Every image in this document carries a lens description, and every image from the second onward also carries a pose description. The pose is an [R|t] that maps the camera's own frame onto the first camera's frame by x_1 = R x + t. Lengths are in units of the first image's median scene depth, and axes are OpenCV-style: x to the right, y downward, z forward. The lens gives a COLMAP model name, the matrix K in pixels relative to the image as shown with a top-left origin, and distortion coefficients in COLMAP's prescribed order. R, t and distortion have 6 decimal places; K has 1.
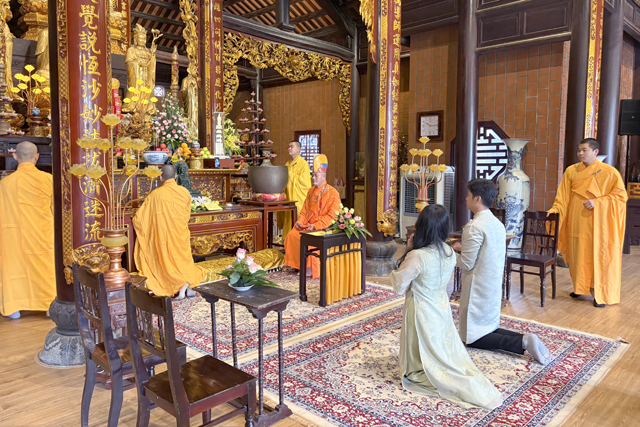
lens RADIAL K [[485.8, 0, 320.4], [0, 485.8, 187.9], [0, 0, 1]] dist [0.068000, -0.082215]
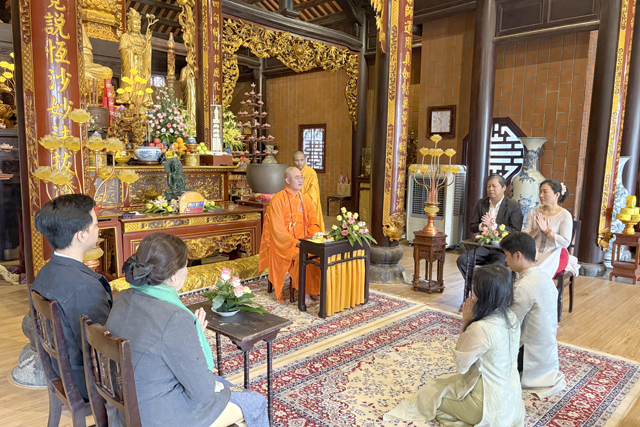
lens RADIAL K [[486.6, 0, 320.0], [0, 486.6, 213.5], [0, 0, 1]] dist [0.052978, -0.057101]
pose [[0.999832, 0.013208, -0.012686, 0.005458], [-0.012327, 0.997669, 0.067117, -0.011855], [0.013542, -0.066949, 0.997664, 0.048253]]
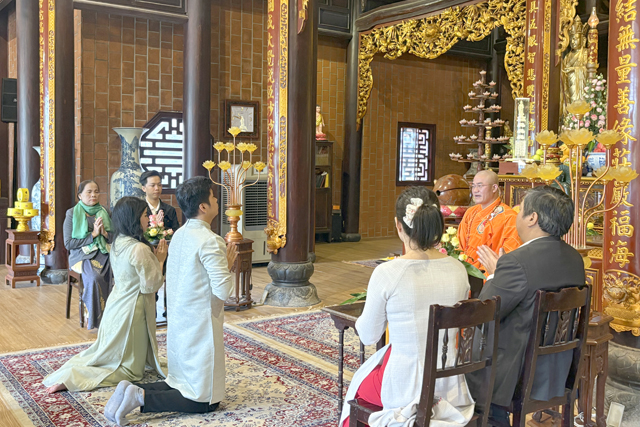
lens RADIAL K [[675.7, 0, 318.4], [0, 675.7, 197.4], [0, 0, 1]] dist [0.020851, -0.018764]
pose [[-0.183986, 0.038775, -0.982164, 0.608695], [-0.074334, 0.995811, 0.053239, -0.025484], [0.980114, 0.082803, -0.180334, 0.648107]]
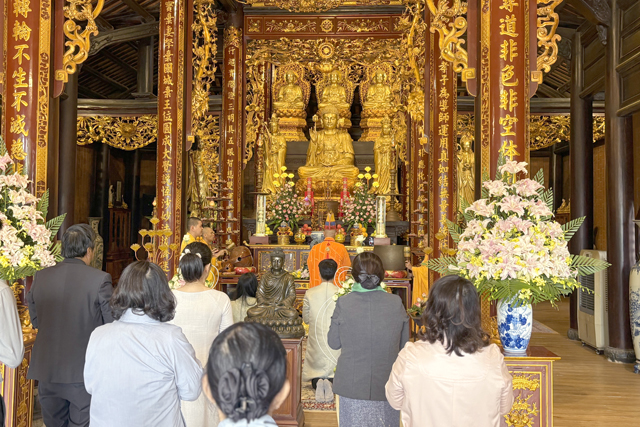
lens RADIAL K [[675.7, 0, 318.4], [0, 675.7, 197.4], [0, 0, 1]] dist [0.020851, -0.018764]
pose [[0.646939, -0.027156, -0.762058, 0.820521], [-0.052787, 0.995373, -0.080283, -0.018764], [0.760712, 0.092165, 0.642513, -0.101049]]
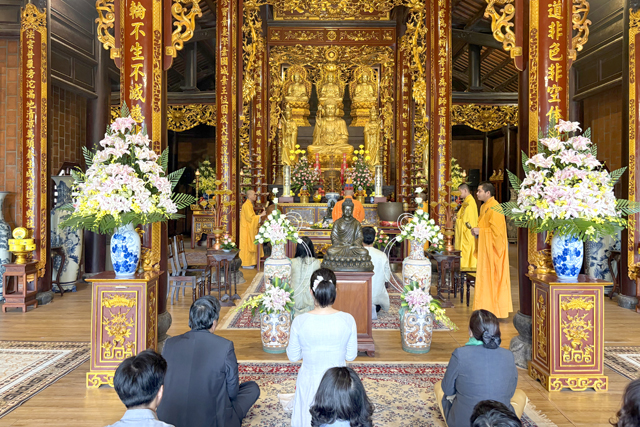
lens RADIAL K [[485.6, 0, 320.0], [0, 485.6, 193.5], [0, 0, 1]] dist [0.018224, -0.002291]
pose [[0.693788, -0.002581, -0.720175, 0.673775], [-0.043091, 0.998053, -0.045089, 0.002285], [0.718889, 0.062316, 0.692326, -0.129233]]
